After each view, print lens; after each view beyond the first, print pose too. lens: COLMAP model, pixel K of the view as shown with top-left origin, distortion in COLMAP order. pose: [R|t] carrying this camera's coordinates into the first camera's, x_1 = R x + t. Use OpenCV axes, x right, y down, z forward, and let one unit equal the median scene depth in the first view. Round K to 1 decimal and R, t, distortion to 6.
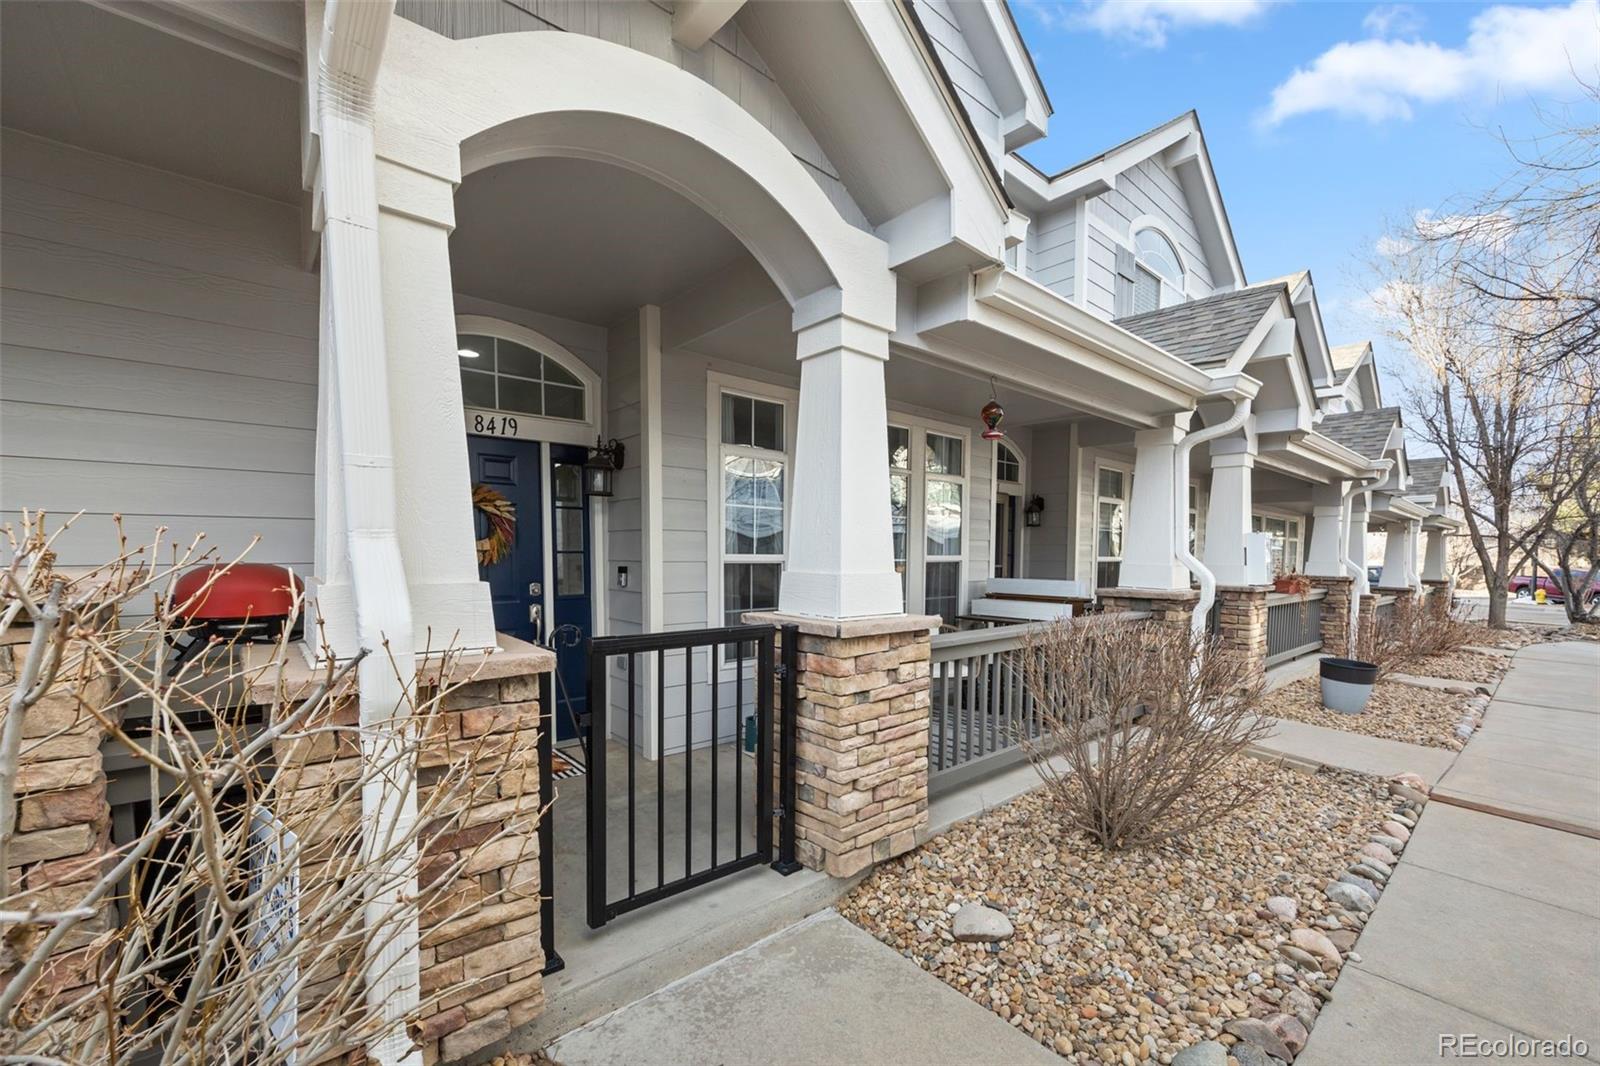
lens RADIAL K [[642.7, 0, 802.1], [0, 642.7, 538.6], [0, 0, 1]] dist [-0.000836, -0.000399]
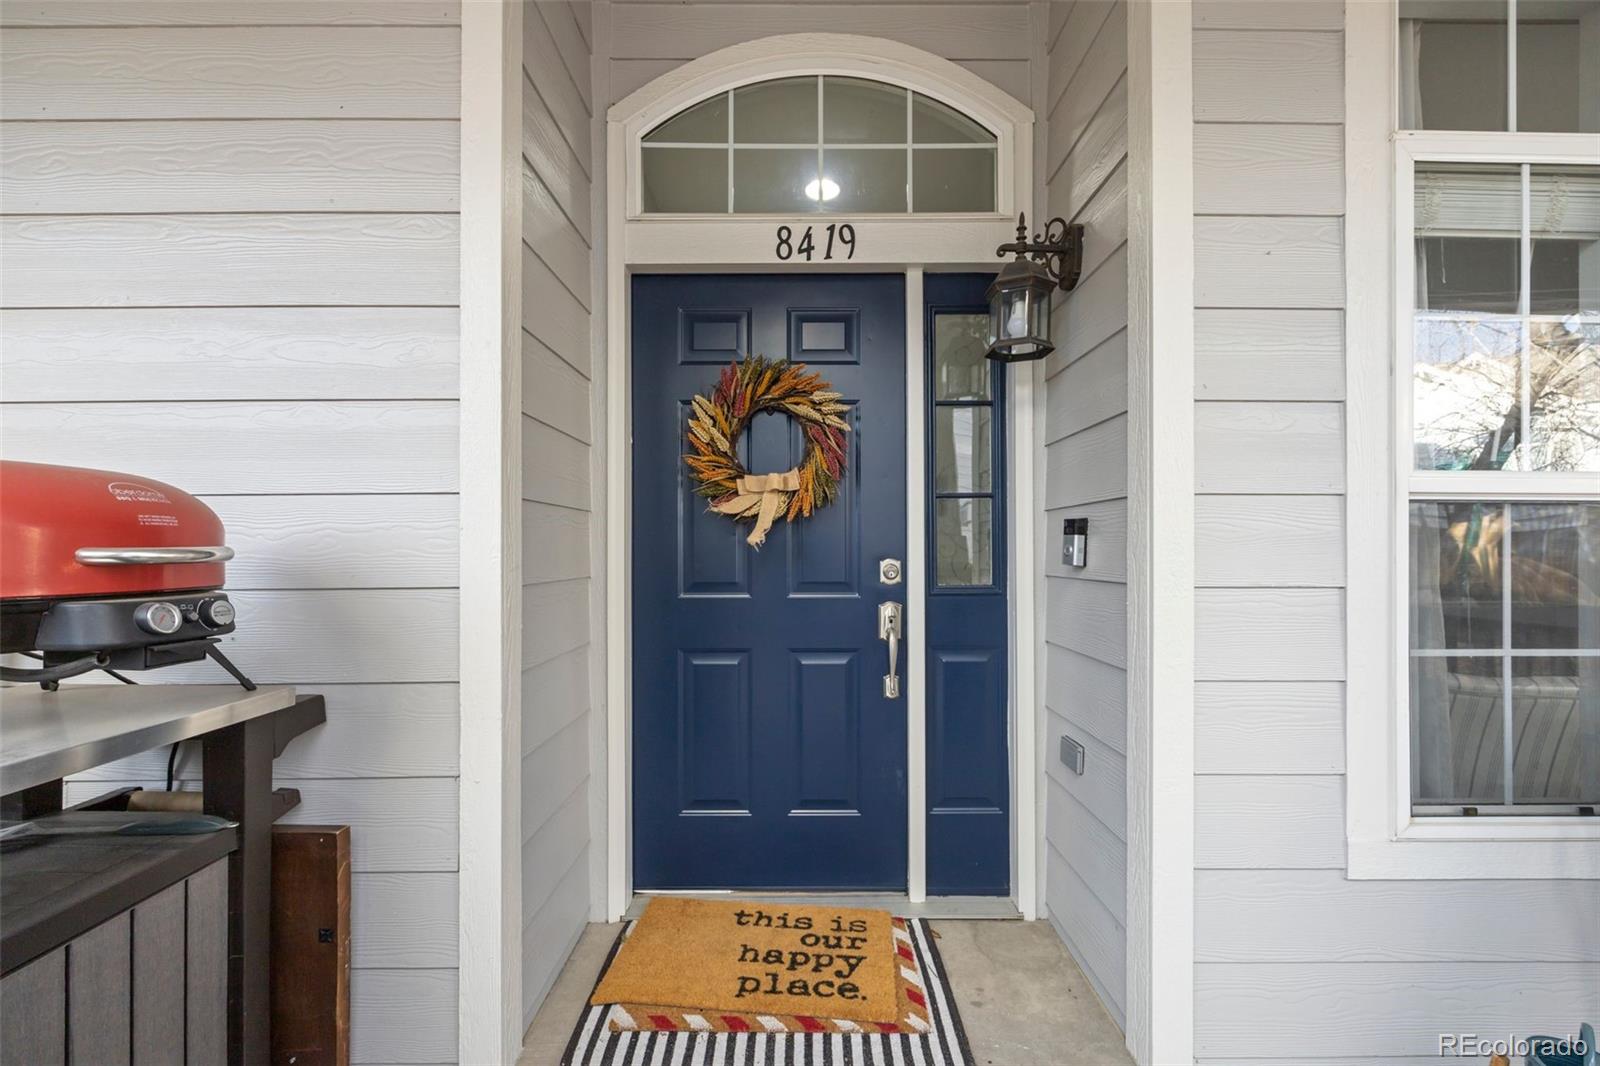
lens RADIAL K [[670.8, 0, 801.0], [0, 670.8, 553.0], [0, 0, 1]] dist [0.011146, -0.000096]
pose [[0.757893, 0.001389, -0.652377, -0.137477], [0.005990, 0.999941, 0.009087, 0.059679], [0.652351, -0.010795, 0.757840, 0.574531]]
